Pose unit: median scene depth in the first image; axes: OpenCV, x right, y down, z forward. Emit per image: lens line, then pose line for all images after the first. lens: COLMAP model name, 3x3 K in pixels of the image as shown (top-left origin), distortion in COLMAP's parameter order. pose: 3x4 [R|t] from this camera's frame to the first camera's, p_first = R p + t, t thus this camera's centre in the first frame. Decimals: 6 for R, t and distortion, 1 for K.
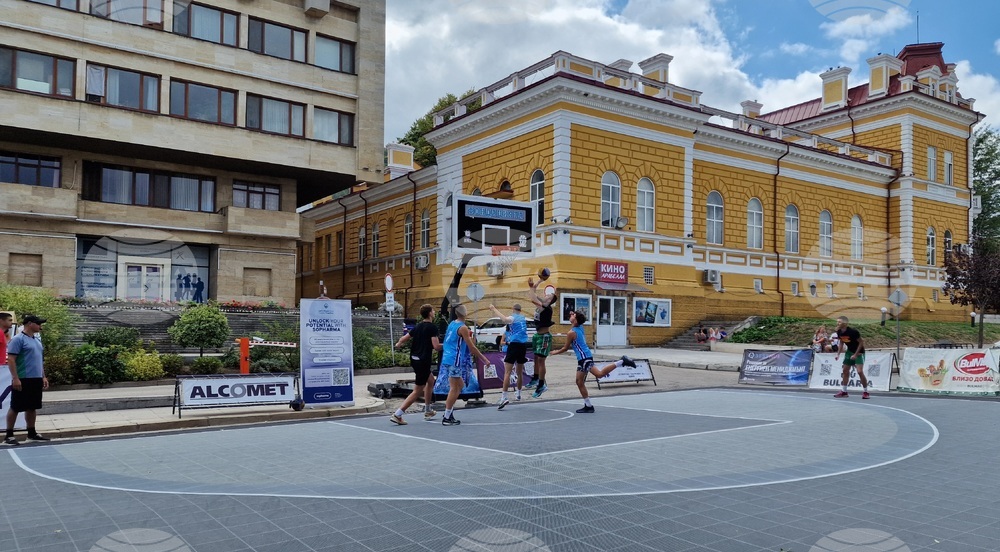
lens RADIAL K [[752.9, 0, 569.2], [0, 752.9, 313.4], [0, 0, 1]] dist [0.126763, -0.149385]
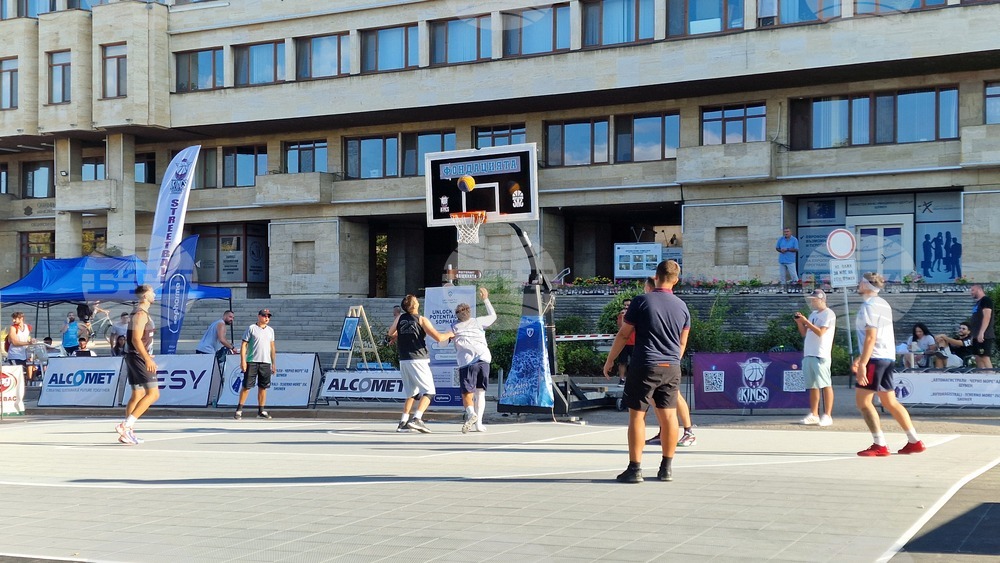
lens RADIAL K [[1315.8, 0, 503.7], [0, 1315.8, 295.7], [0, 0, 1]] dist [0.243530, -0.859934]
pose [[0.391933, -0.024938, -0.919656, 0.494613], [0.033102, 0.999368, -0.012992, 0.006356], [0.919398, -0.025350, 0.392511, 0.215990]]
